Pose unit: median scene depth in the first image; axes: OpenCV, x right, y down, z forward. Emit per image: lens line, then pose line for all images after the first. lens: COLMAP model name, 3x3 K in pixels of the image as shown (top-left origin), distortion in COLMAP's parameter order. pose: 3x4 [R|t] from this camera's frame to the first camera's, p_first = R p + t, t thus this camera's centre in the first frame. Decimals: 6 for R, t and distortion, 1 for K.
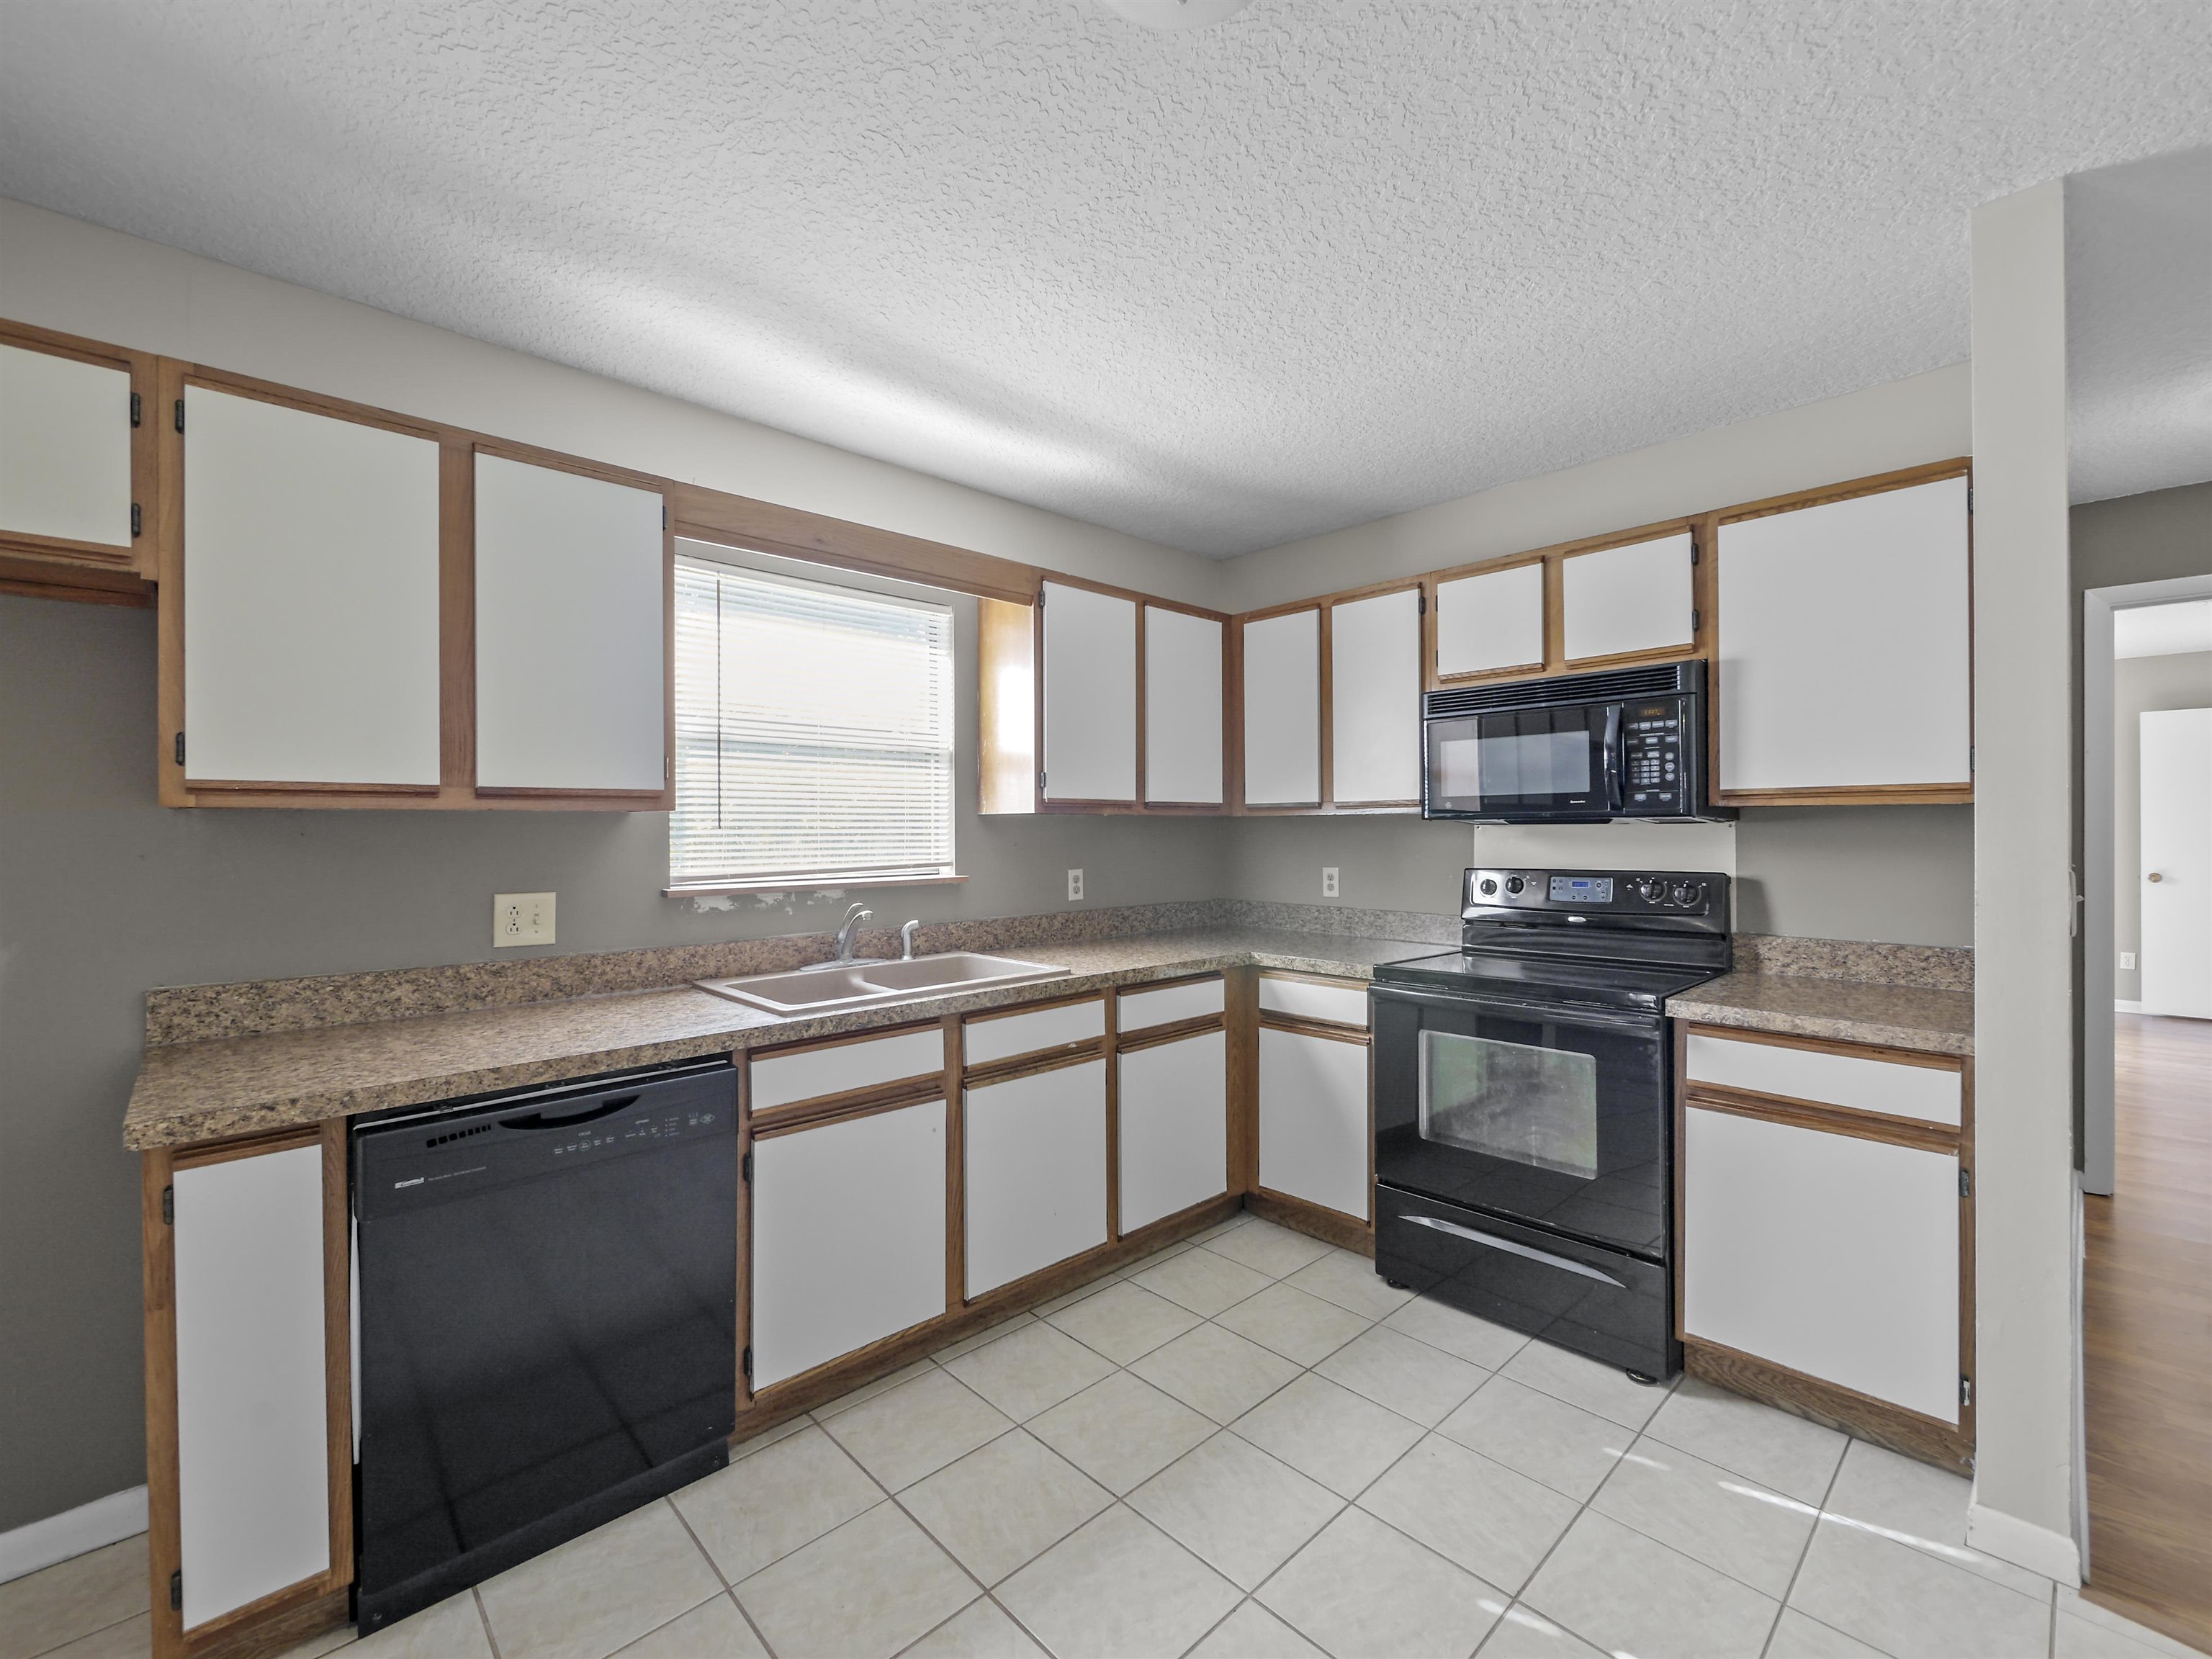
lens RADIAL K [[936.1, 0, 1109.2], [0, 936.1, 823.1], [0, 0, 1]] dist [-0.006425, 0.000192]
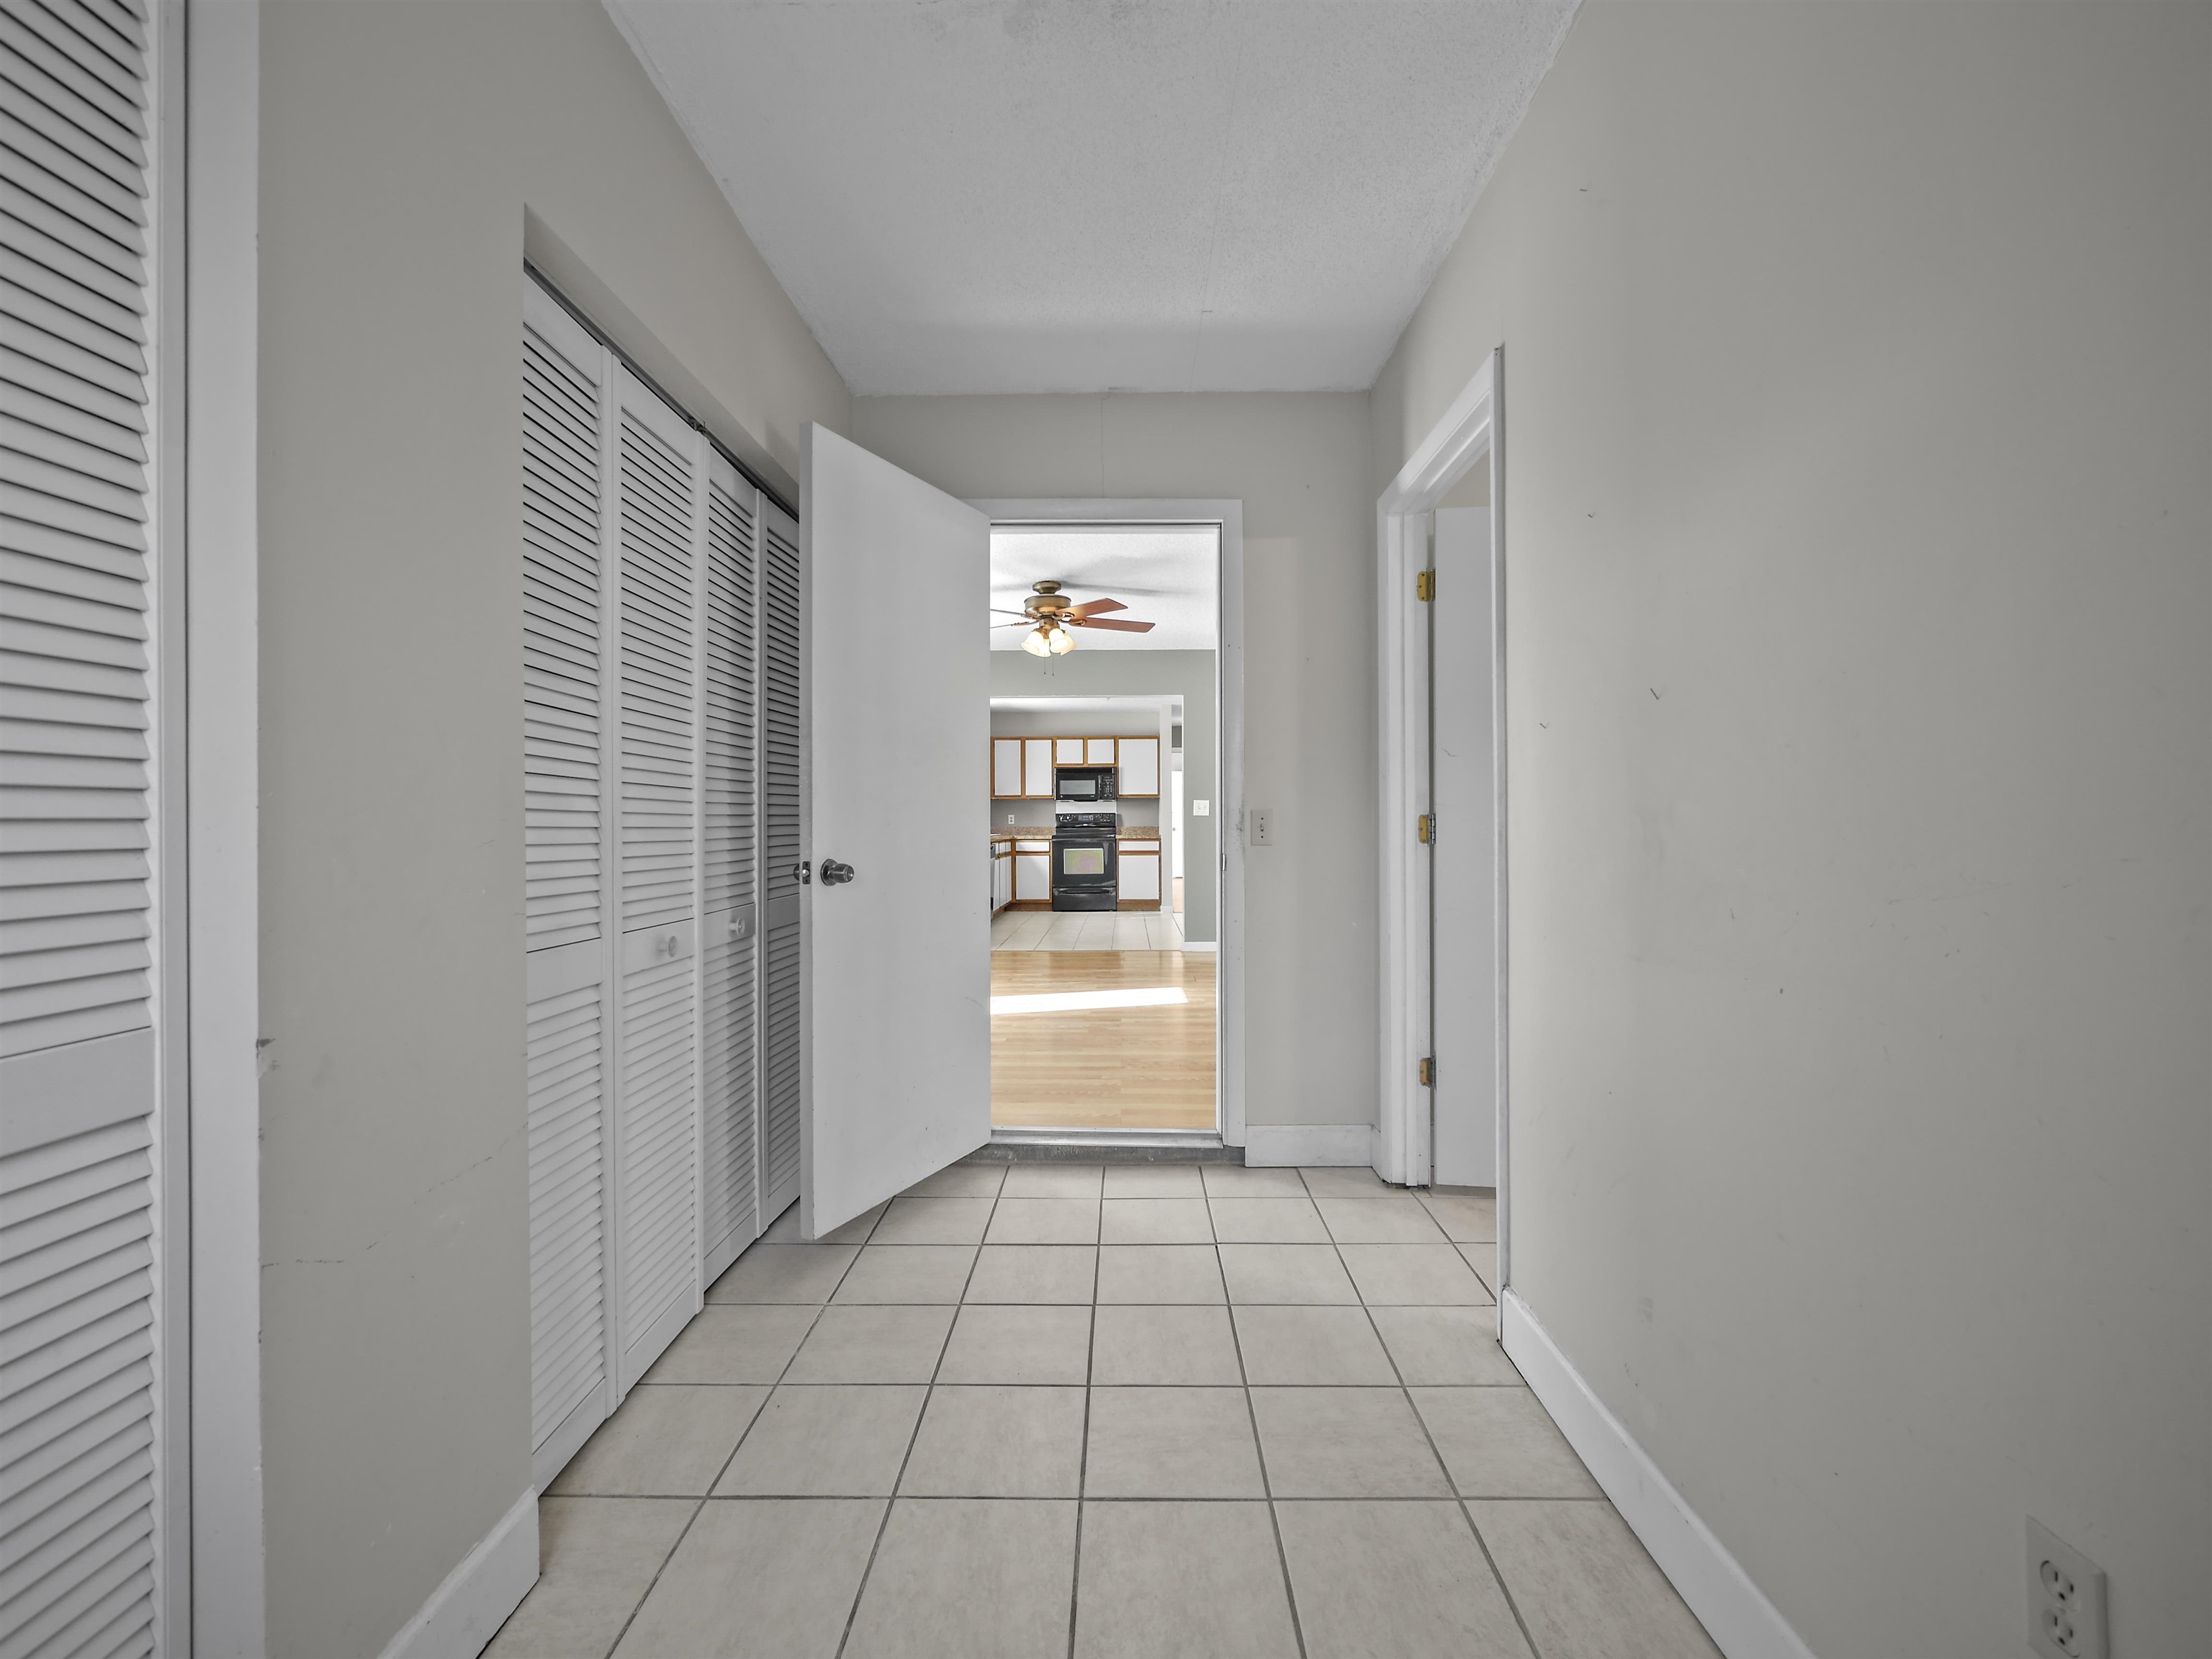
lens RADIAL K [[932.3, 0, 1108.5], [0, 932.3, 830.1], [0, 0, 1]] dist [-0.005913, -0.000173]
pose [[0.707998, -0.000741, 0.706214, -2.652080], [-0.002328, 0.999992, 0.003383, 0.126991], [-0.706211, -0.004039, 0.707990, -2.257052]]
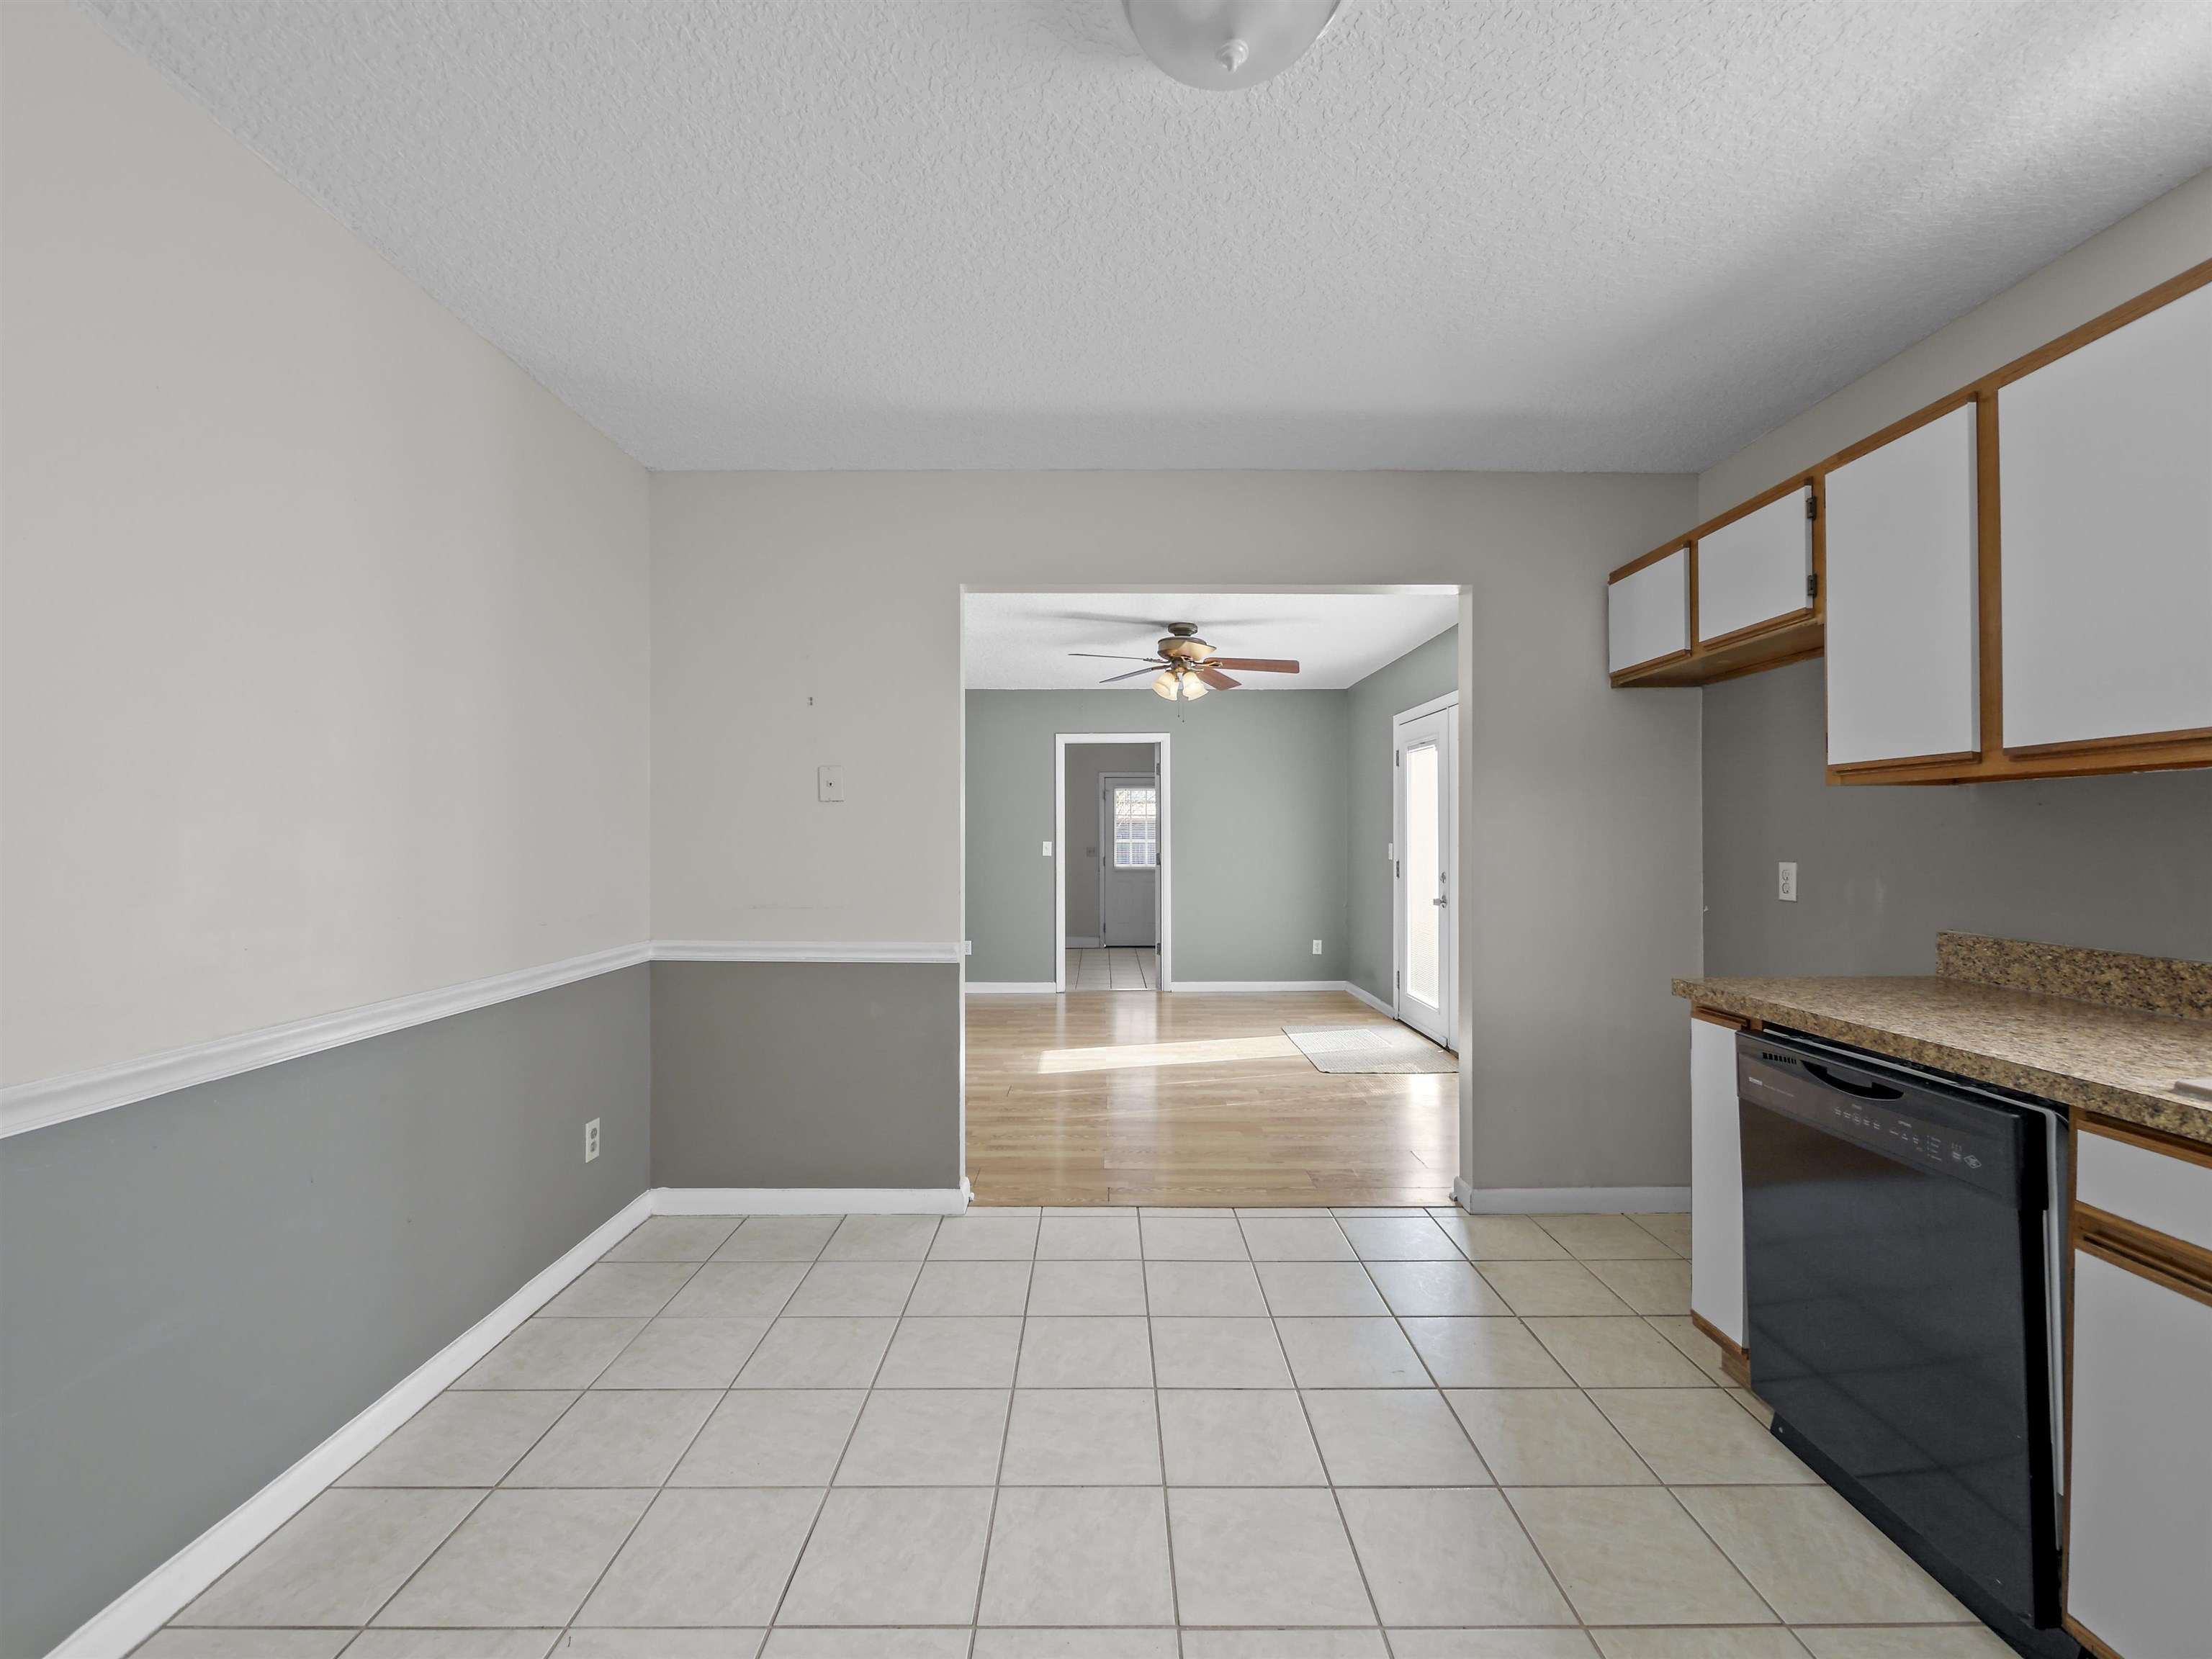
lens RADIAL K [[932.3, 0, 1108.5], [0, 932.3, 830.1], [0, 0, 1]] dist [-0.005913, -0.000173]
pose [[-0.689171, -0.000101, -0.724599, 0.451512], [0.006954, 0.999953, -0.006753, 0.031499], [0.724566, -0.009693, -0.689138, 0.743818]]
